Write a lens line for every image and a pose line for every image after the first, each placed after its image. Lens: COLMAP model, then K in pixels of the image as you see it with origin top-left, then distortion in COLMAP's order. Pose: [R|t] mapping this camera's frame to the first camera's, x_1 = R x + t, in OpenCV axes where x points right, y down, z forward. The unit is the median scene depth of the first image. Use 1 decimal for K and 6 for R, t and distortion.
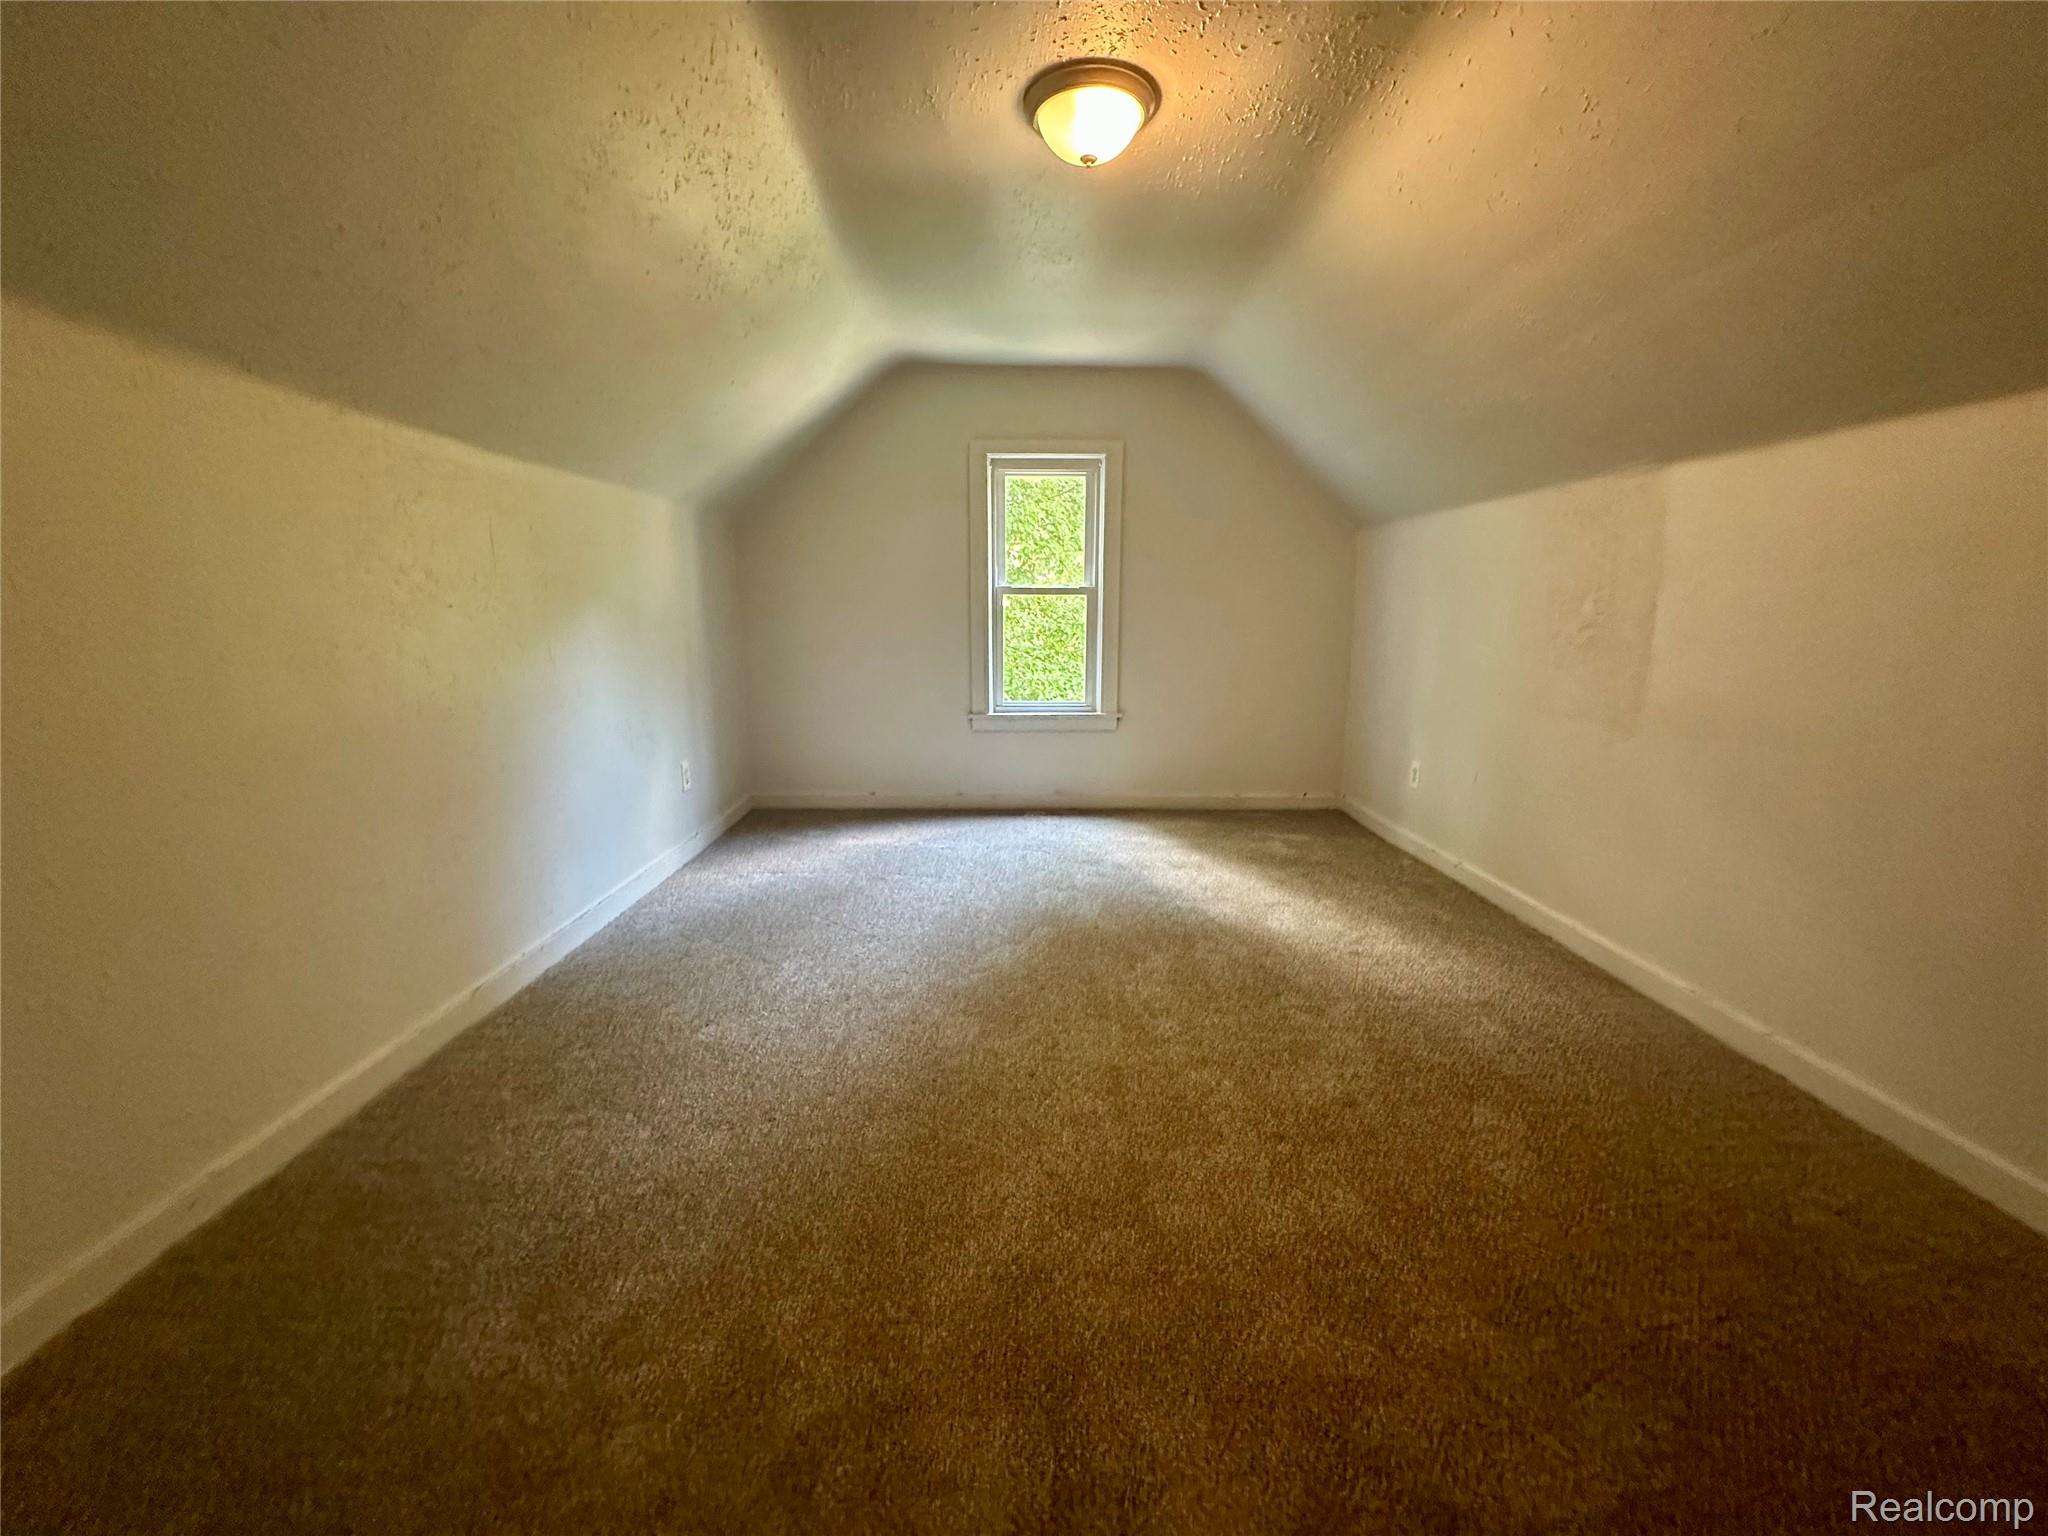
lens RADIAL K [[817.7, 0, 1012.1], [0, 817.7, 759.4], [0, 0, 1]] dist [-0.002212, -0.000193]
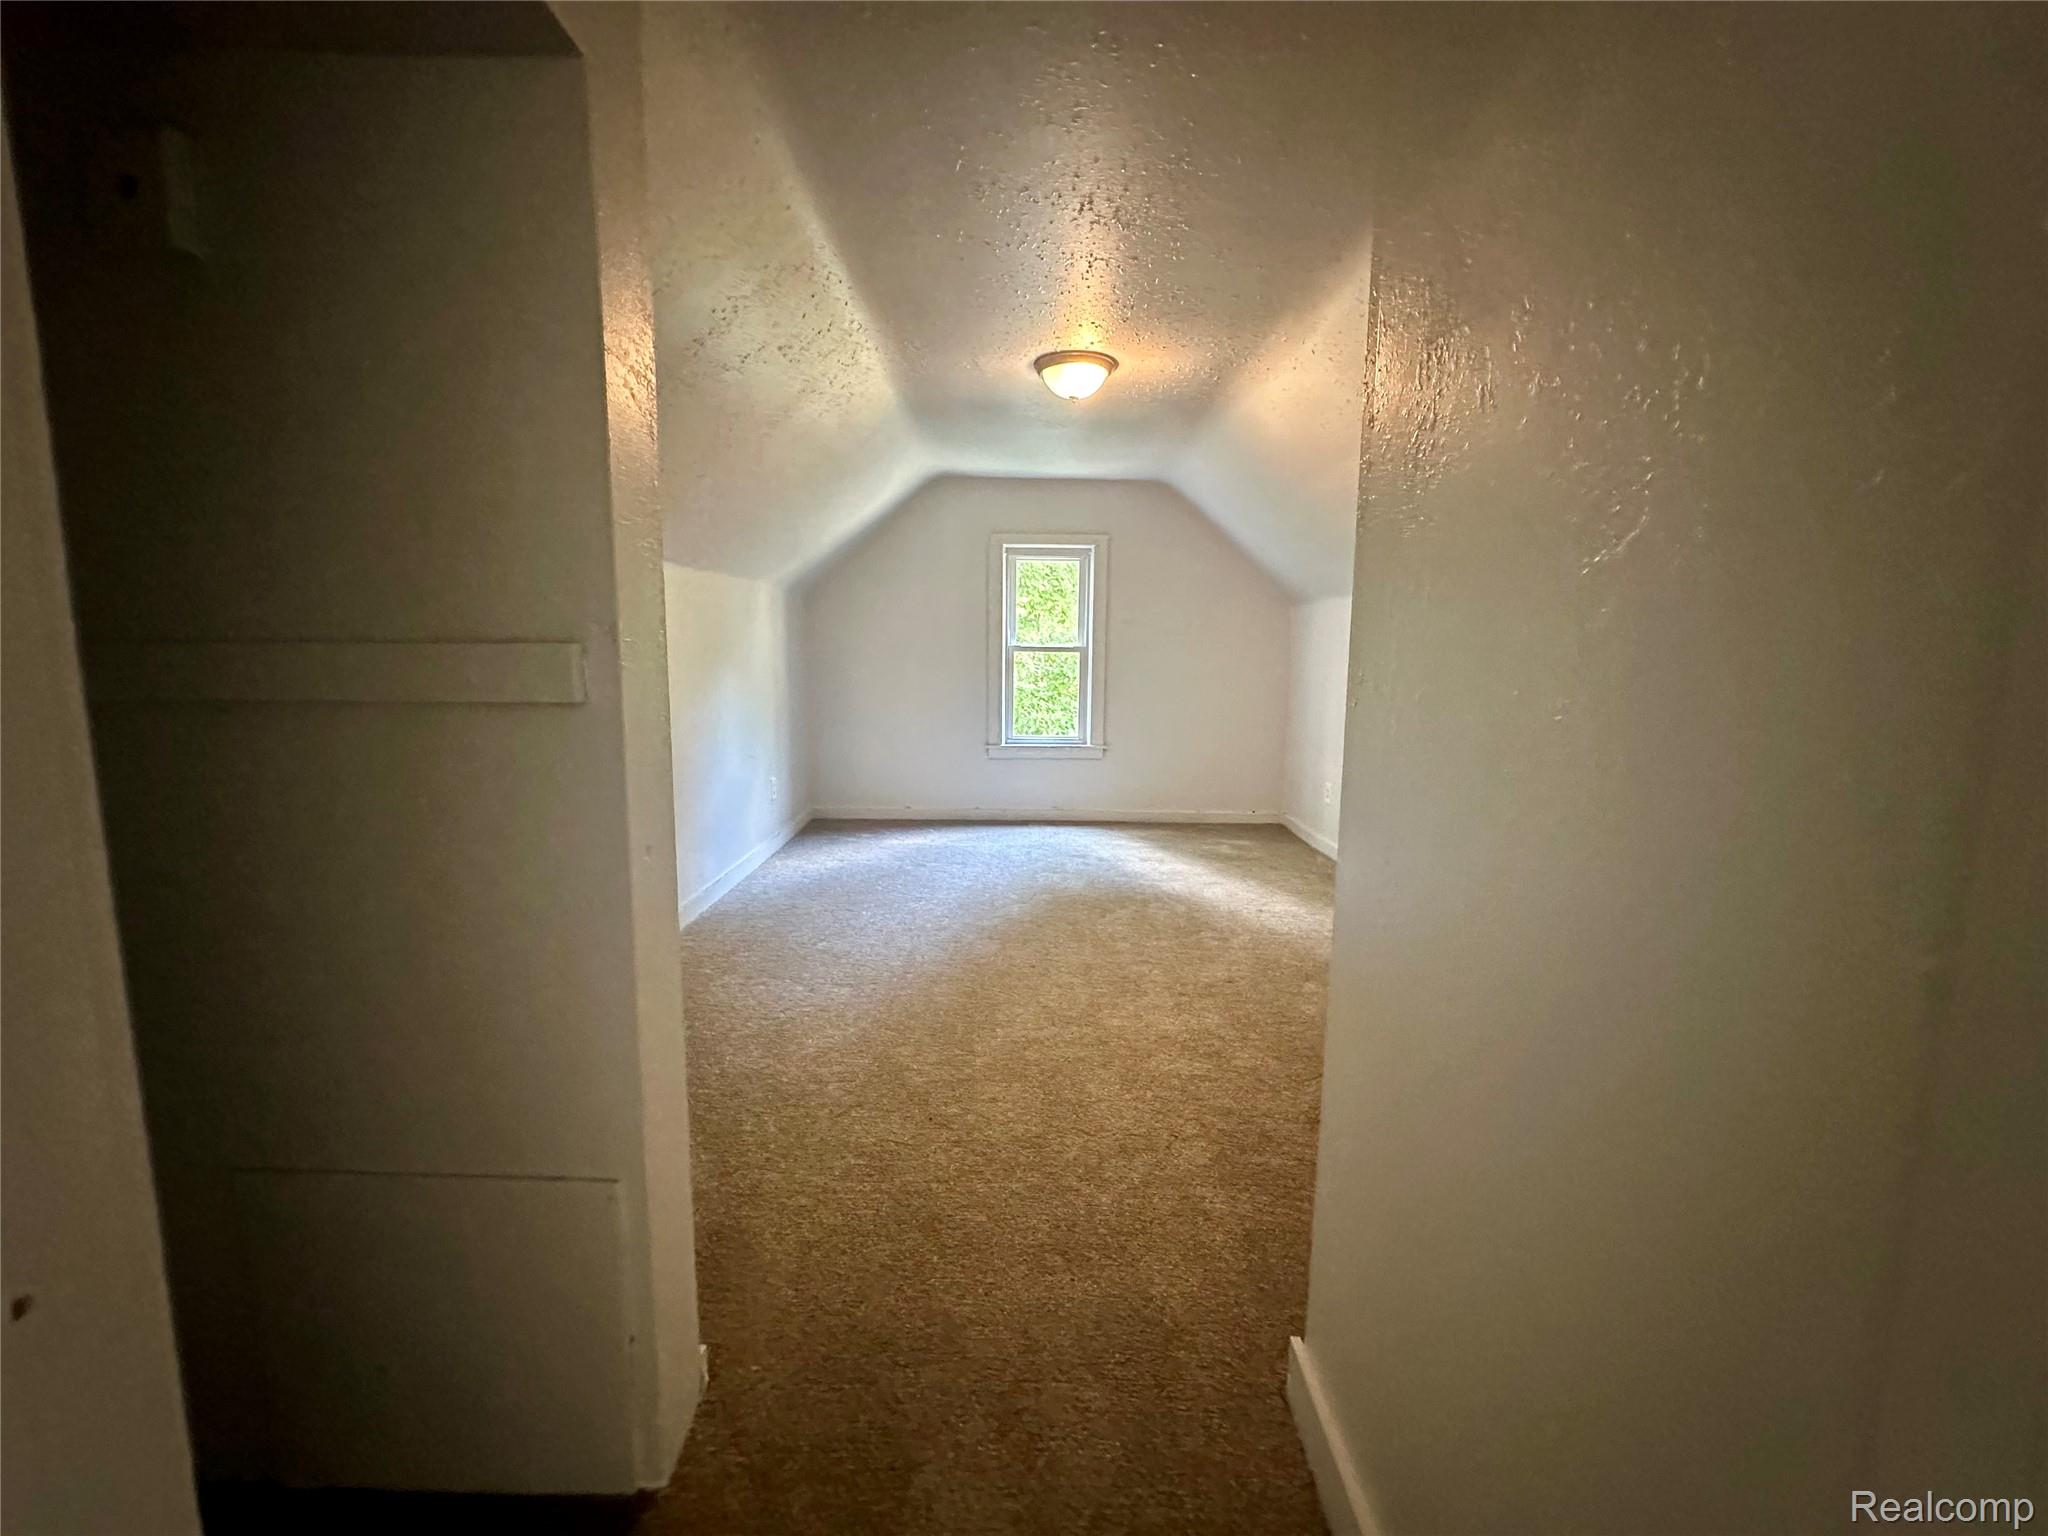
lens RADIAL K [[817.7, 0, 1025.9], [0, 817.7, 764.4], [0, 0, 1]] dist [-0.002212, -0.000193]
pose [[0.999888, 0.009337, 0.011664, -0.007828], [-0.008853, 0.999124, -0.040897, 0.035318], [-0.012035, 0.040790, 0.999095, -0.359154]]
